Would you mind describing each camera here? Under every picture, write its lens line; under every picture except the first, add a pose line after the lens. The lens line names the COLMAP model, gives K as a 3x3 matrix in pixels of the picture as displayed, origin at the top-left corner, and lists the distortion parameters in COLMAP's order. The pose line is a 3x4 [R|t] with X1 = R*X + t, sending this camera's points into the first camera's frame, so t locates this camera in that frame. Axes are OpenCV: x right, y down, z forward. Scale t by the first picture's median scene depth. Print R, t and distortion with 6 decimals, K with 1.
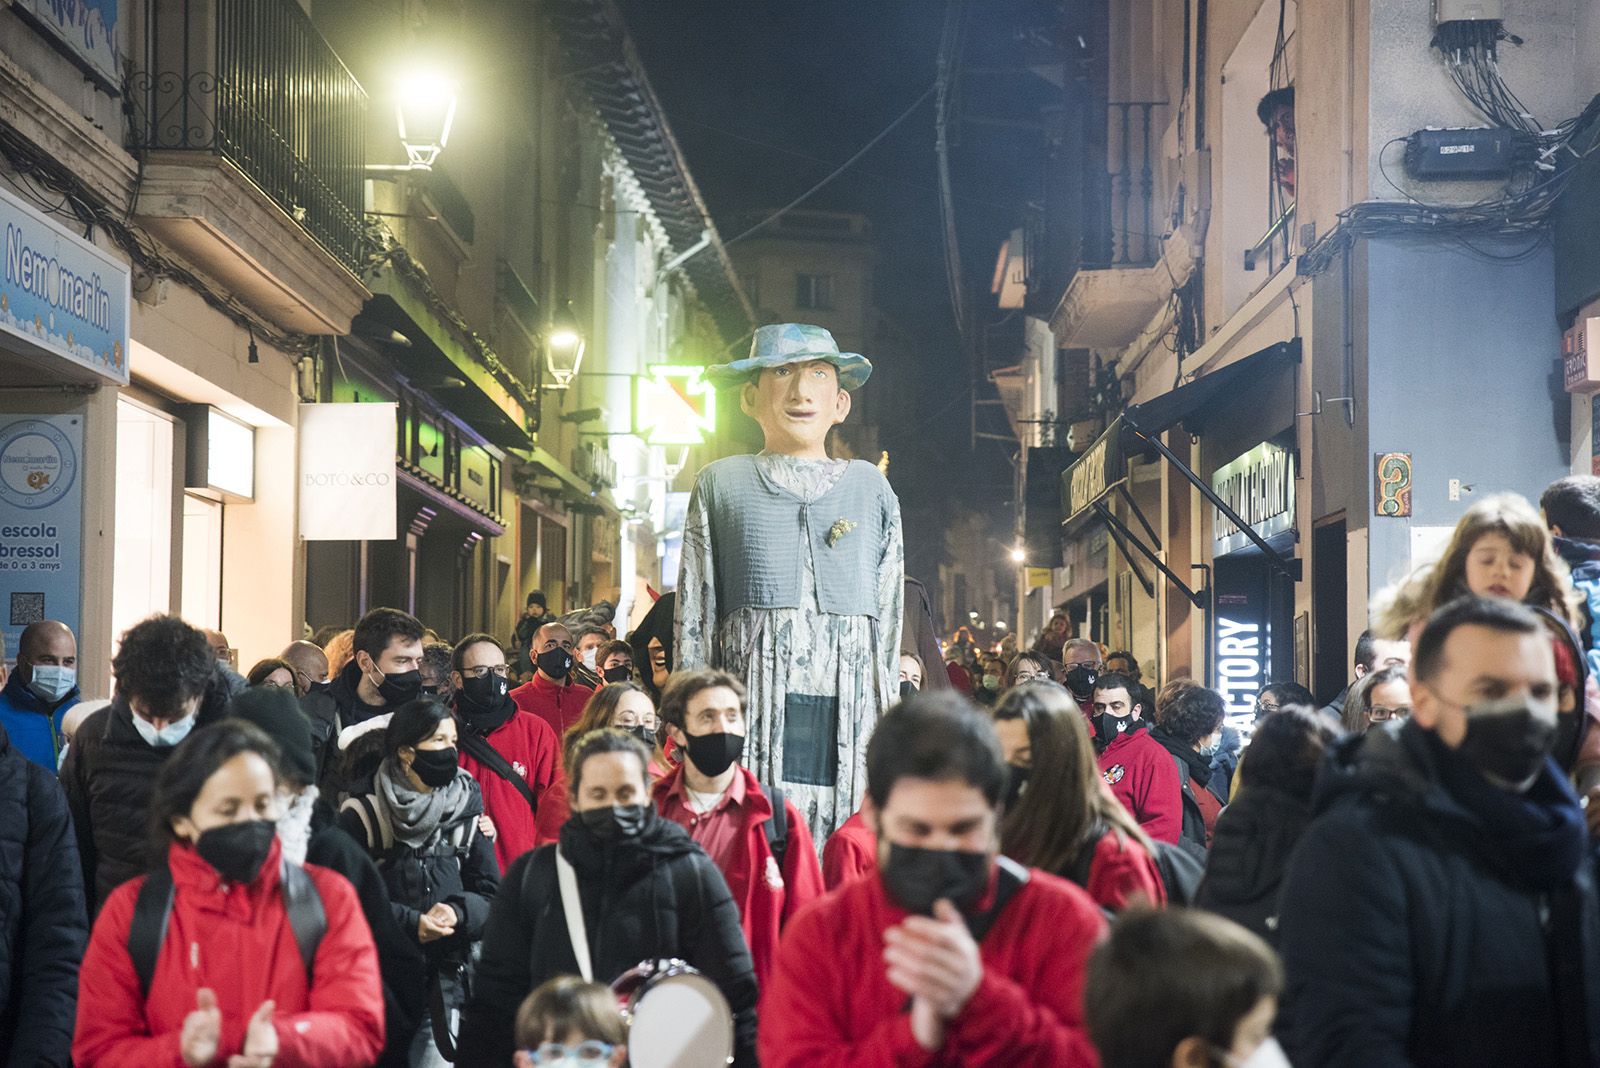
lens RADIAL K [[3126.9, 0, 800.0], [0, 3126.9, 534.0], [0, 0, 1]] dist [0.258977, 0.139848]
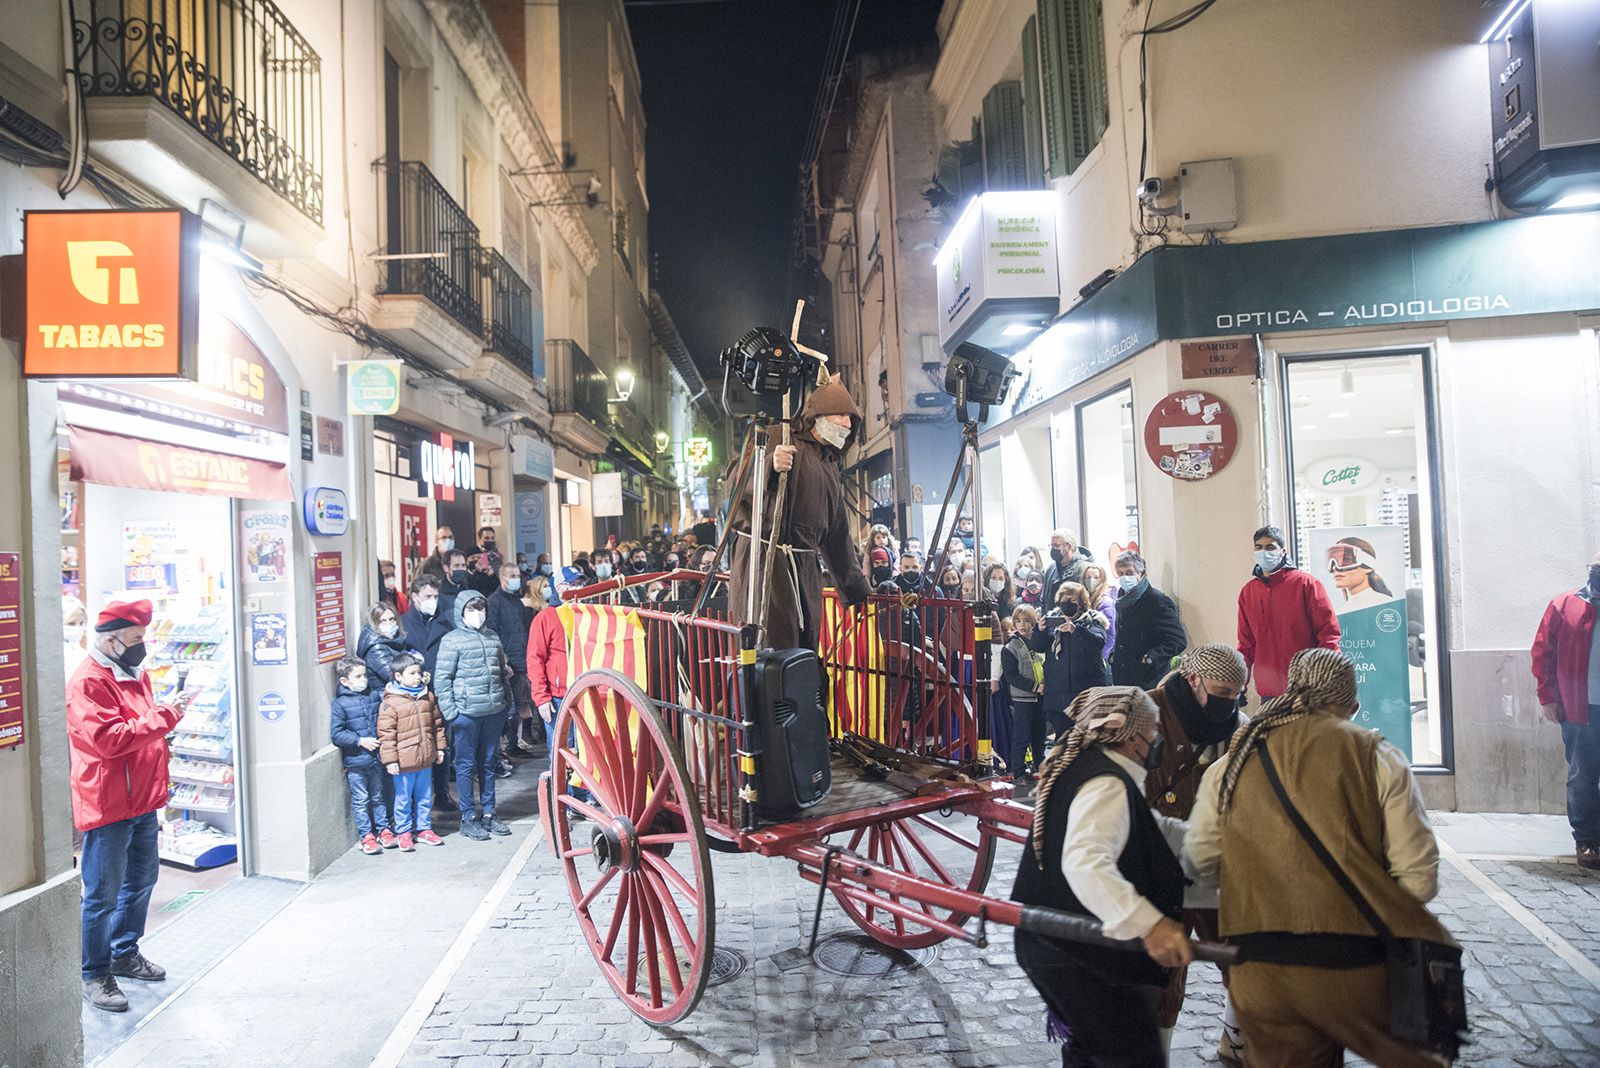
lens RADIAL K [[1113.2, 0, 780.2], [0, 1113.2, 529.3], [0, 0, 1]] dist [-0.130348, 0.096097]
pose [[0.998180, -0.048370, 0.036025, -0.007048], [0.046797, 0.997966, 0.043286, -0.024519], [-0.038046, -0.041521, 0.998413, -0.152801]]
